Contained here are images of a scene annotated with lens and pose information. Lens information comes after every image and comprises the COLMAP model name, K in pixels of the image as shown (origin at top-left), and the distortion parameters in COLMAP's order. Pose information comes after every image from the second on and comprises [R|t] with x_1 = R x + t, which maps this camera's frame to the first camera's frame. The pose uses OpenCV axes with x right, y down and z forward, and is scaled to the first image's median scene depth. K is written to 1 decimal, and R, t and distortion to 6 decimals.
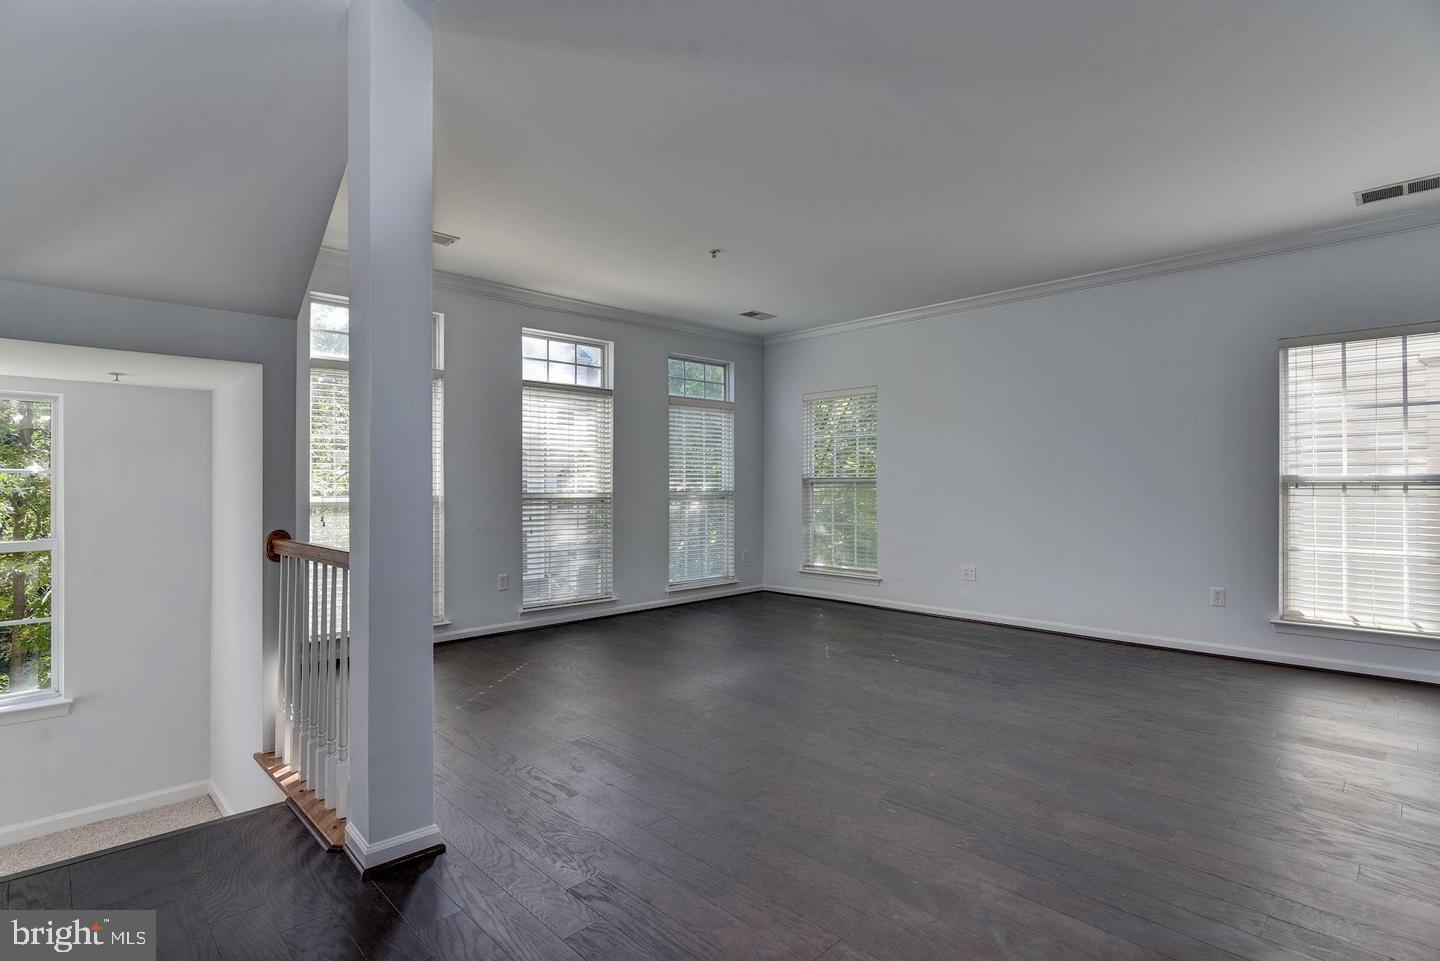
lens RADIAL K [[698.2, 0, 717.2], [0, 698.2, 487.2], [0, 0, 1]] dist [0.000287, 0.000338]
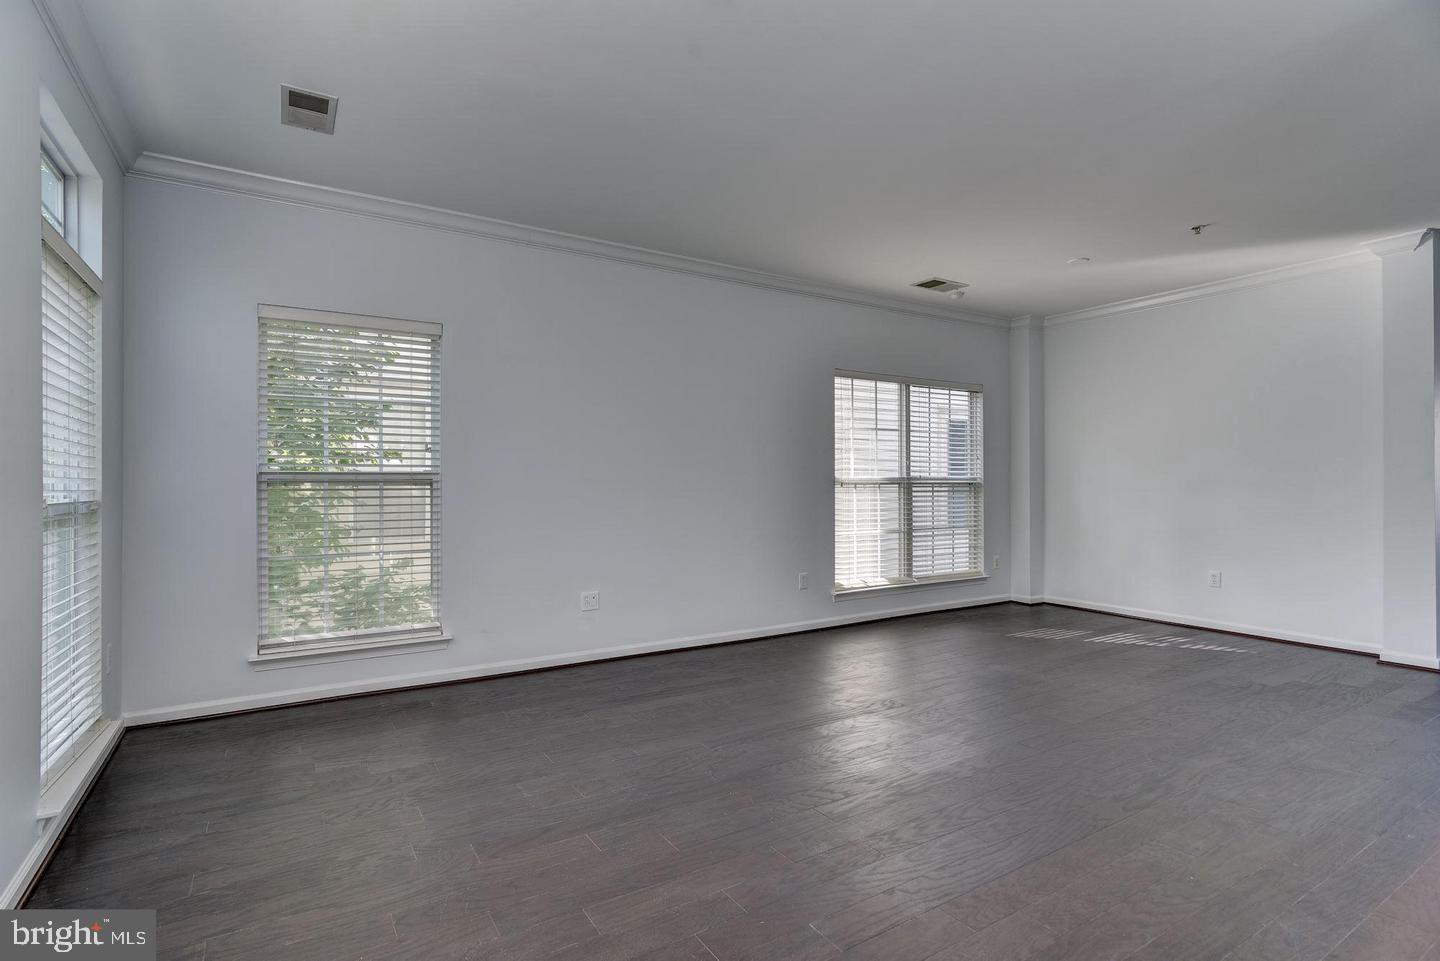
lens RADIAL K [[703.9, 0, 720.0], [0, 703.9, 480.5], [0, 0, 1]] dist [0.001784, 0.000664]
pose [[0.212260, 0.005466, 0.977198, -0.358082], [0.002409, 0.999978, -0.006117, -0.002454], [-0.977210, 0.003653, 0.212242, 0.703494]]
